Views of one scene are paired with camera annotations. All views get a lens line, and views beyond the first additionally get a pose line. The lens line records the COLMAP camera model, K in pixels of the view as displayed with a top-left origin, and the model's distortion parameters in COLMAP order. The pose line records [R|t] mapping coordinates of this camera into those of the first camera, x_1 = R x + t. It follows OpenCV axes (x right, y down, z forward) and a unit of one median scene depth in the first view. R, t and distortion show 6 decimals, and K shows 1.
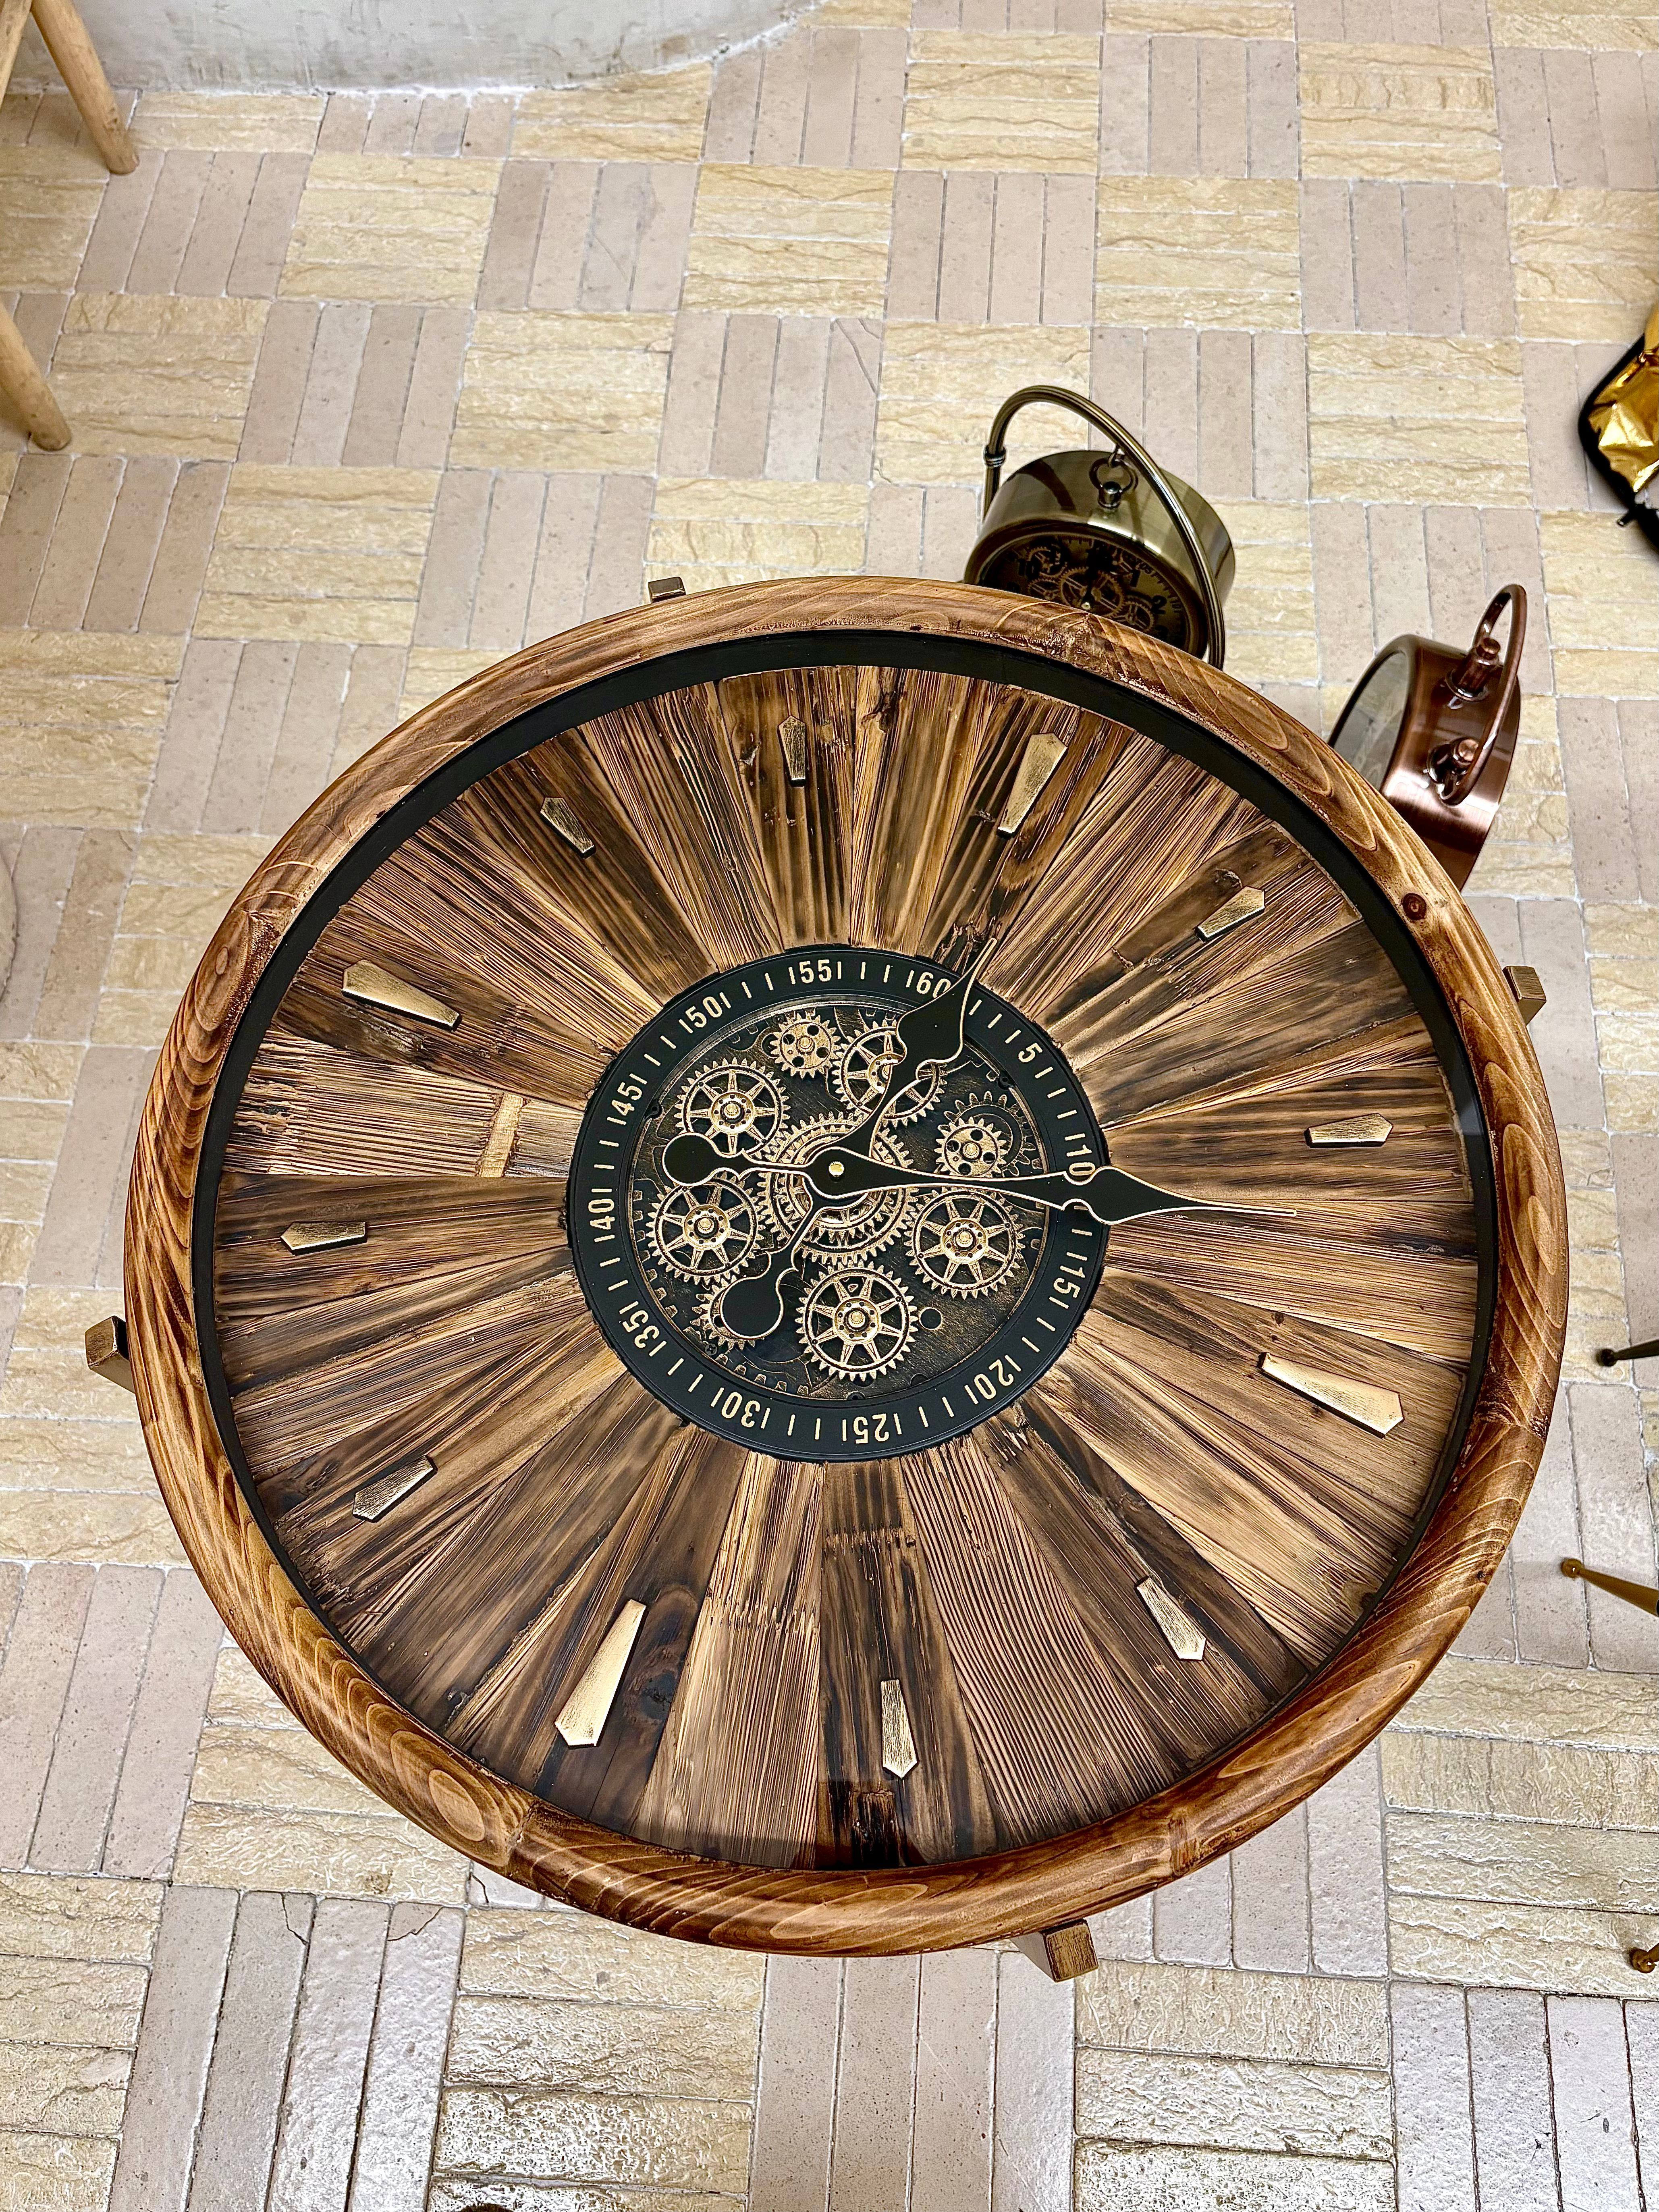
lens RADIAL K [[1729.7, 0, 838.3], [0, 1729.7, 1084.4], [0, 0, 1]] dist [0.037864, -0.060913]
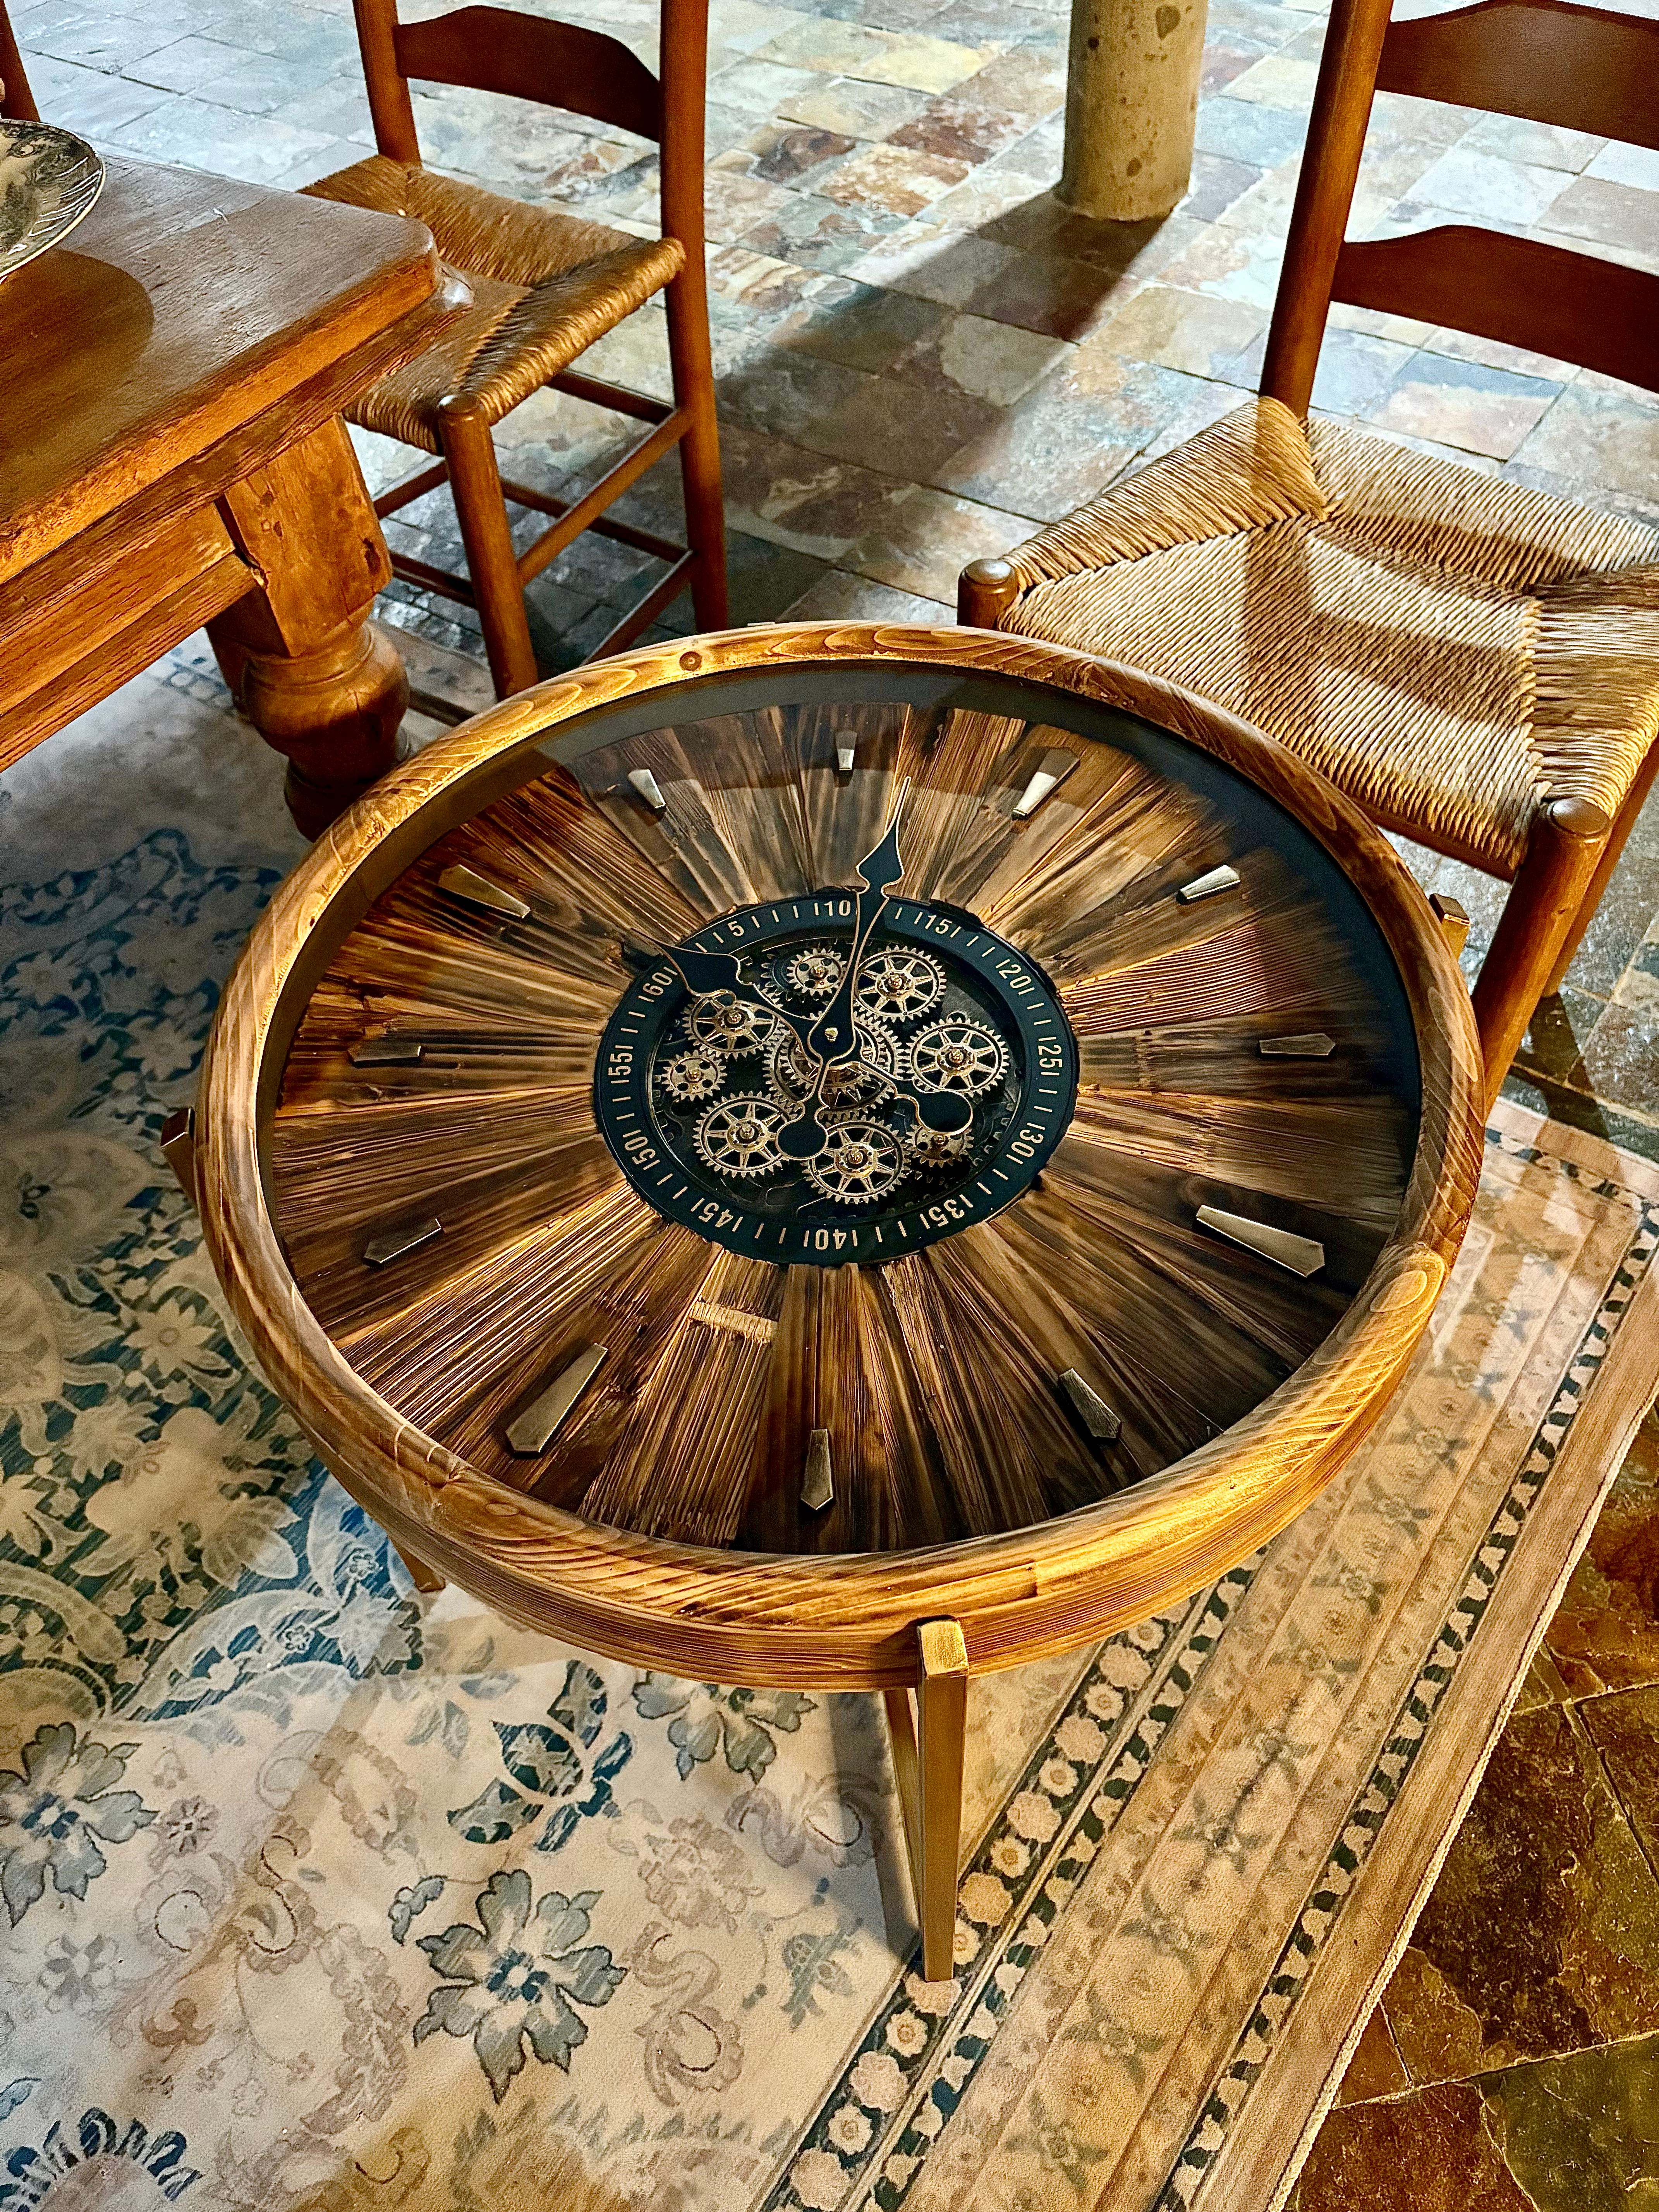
lens RADIAL K [[1619.6, 0, 835.5], [0, 1619.6, 1114.1], [0, 0, 1]] dist [0.087184, -0.007632]
pose [[0.129856, -0.780059, 0.612082, -0.655856], [0.929077, 0.311352, 0.199691, -0.136676], [-0.346344, 0.542740, 0.765166, 0.201935]]
